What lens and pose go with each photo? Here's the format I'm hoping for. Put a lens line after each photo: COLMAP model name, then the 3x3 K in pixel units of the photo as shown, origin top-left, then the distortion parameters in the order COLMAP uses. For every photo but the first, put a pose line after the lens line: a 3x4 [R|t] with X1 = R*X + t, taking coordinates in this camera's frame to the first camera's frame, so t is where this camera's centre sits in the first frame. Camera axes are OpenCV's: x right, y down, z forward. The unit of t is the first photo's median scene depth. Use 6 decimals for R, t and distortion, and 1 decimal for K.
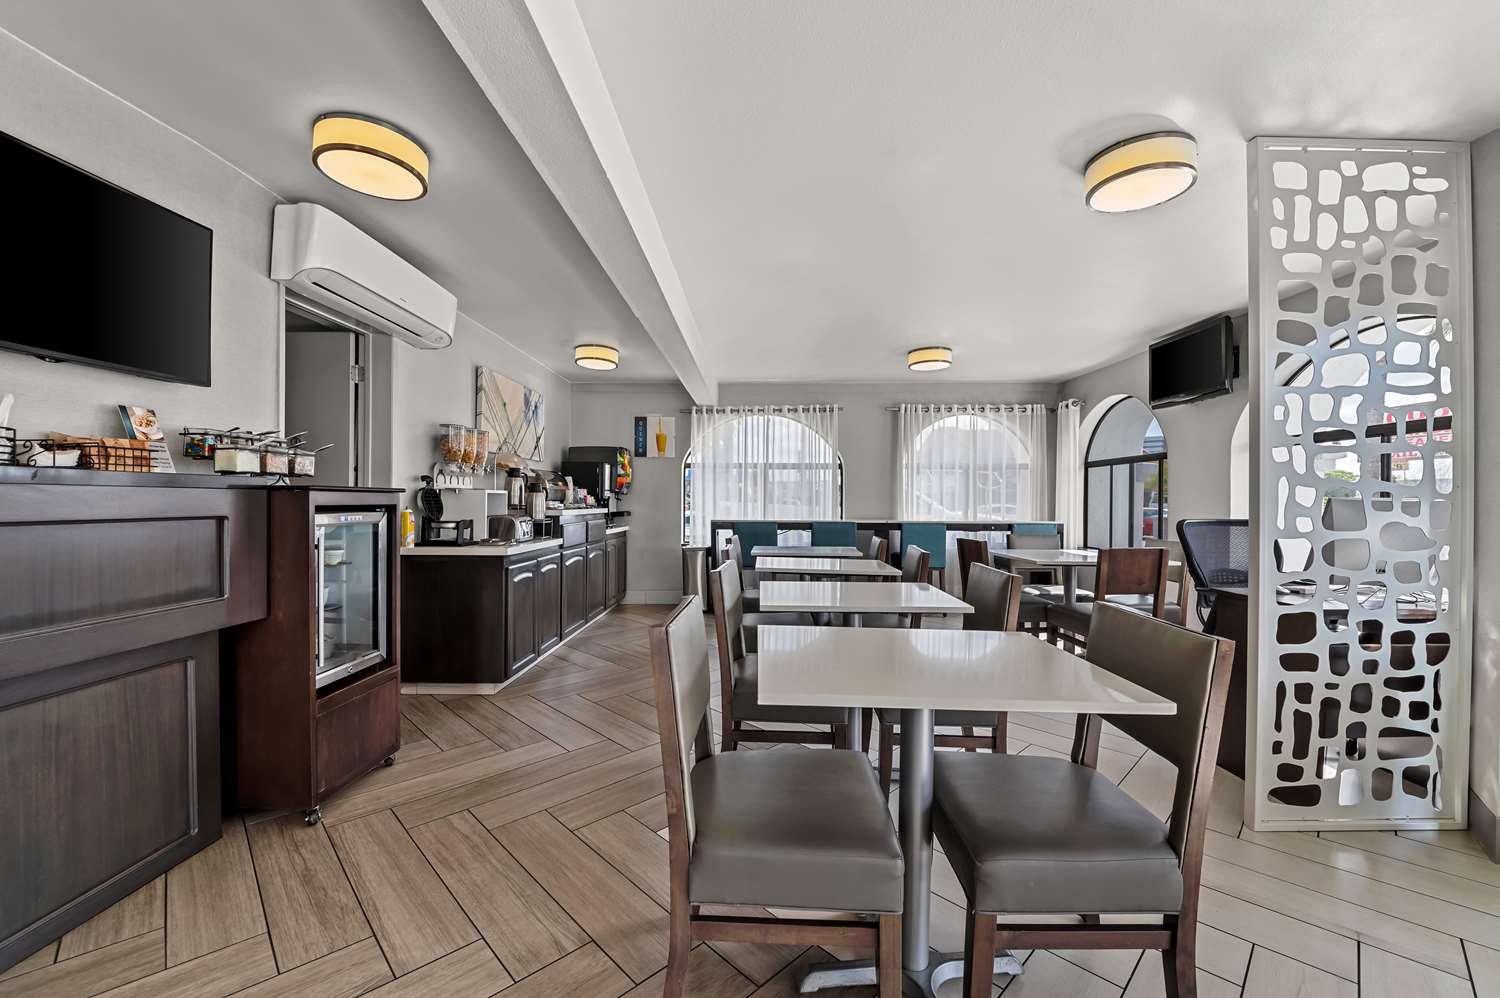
lens RADIAL K [[577.4, 0, 750.0], [0, 577.4, 499.0], [0, 0, 1]] dist [0.000945, -0.008439]
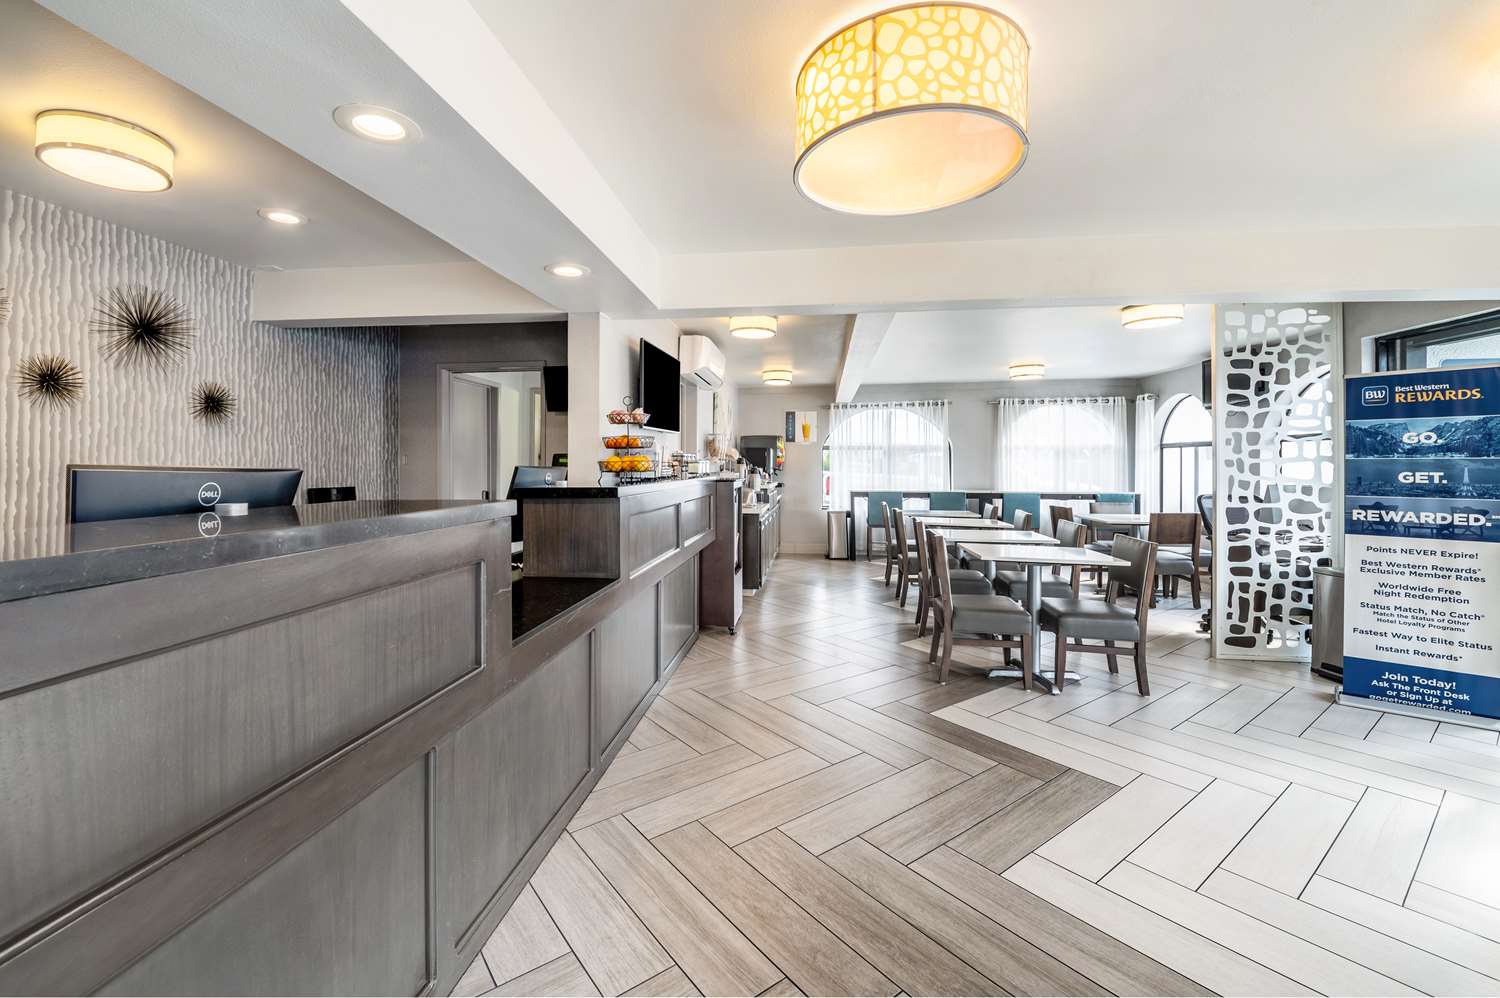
lens RADIAL K [[609.1, 0, 696.4], [0, 609.1, 457.3], [0, 0, 1]] dist [-0.024686, -0.000114]
pose [[0.983373, -0.005633, -0.181509, -0.243713], [0.004444, 0.999966, -0.006956, -0.047369], [0.181542, 0.006034, 0.983365, -0.668993]]
